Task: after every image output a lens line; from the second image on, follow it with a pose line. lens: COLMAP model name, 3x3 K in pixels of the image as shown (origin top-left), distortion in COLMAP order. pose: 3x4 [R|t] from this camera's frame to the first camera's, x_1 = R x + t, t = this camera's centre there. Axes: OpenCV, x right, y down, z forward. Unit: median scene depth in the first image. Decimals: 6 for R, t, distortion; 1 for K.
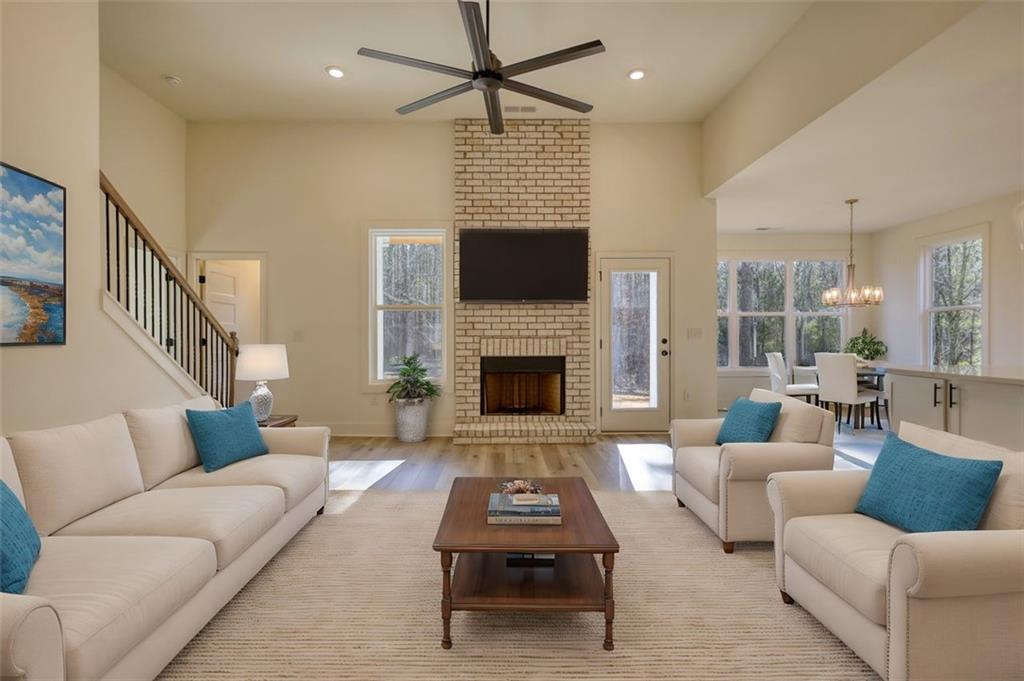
lens RADIAL K [[487.6, 0, 502.8], [0, 487.6, 341.6], [0, 0, 1]] dist [0.004620, 0.002788]
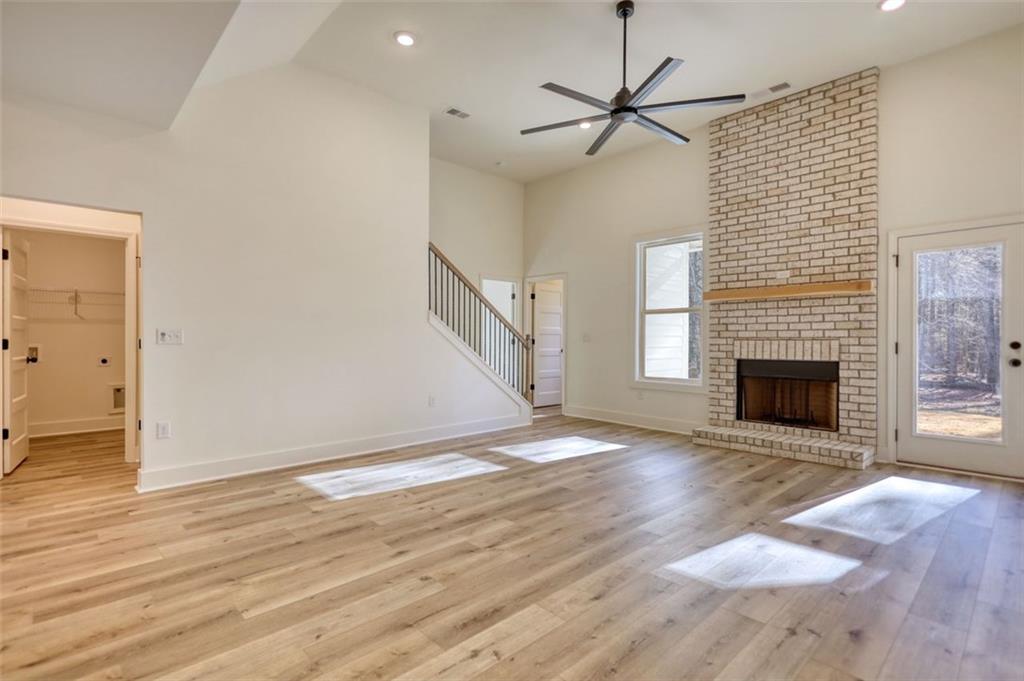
lens RADIAL K [[487.6, 0, 512.7], [0, 487.6, 340.9], [0, 0, 1]] dist [0.004620, 0.002788]
pose [[0.683681, 0.005673, -0.729759, 0.359795], [-0.008331, 0.999965, -0.000031, -0.001393], [0.729733, 0.006101, 0.683705, 0.018814]]
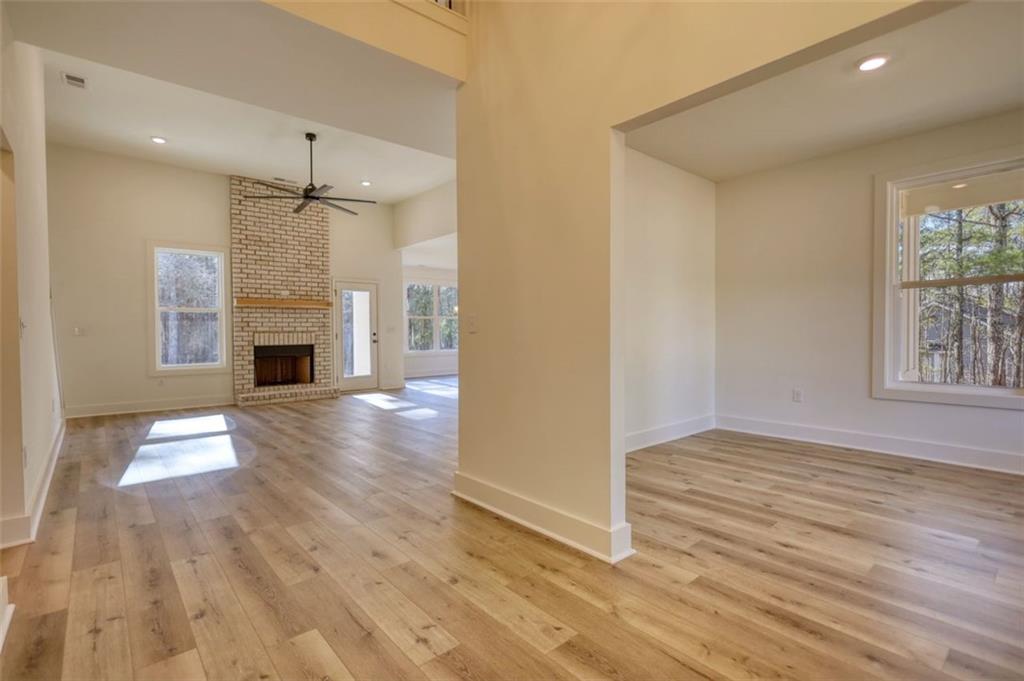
lens RADIAL K [[487.6, 0, 509.5], [0, 487.6, 339.0], [0, 0, 1]] dist [0.004620, 0.002788]
pose [[0.751235, -0.013914, 0.659888, -0.425329], [0.013834, 0.999890, 0.005334, 0.013267], [-0.659890, 0.005122, 0.751345, -0.559701]]
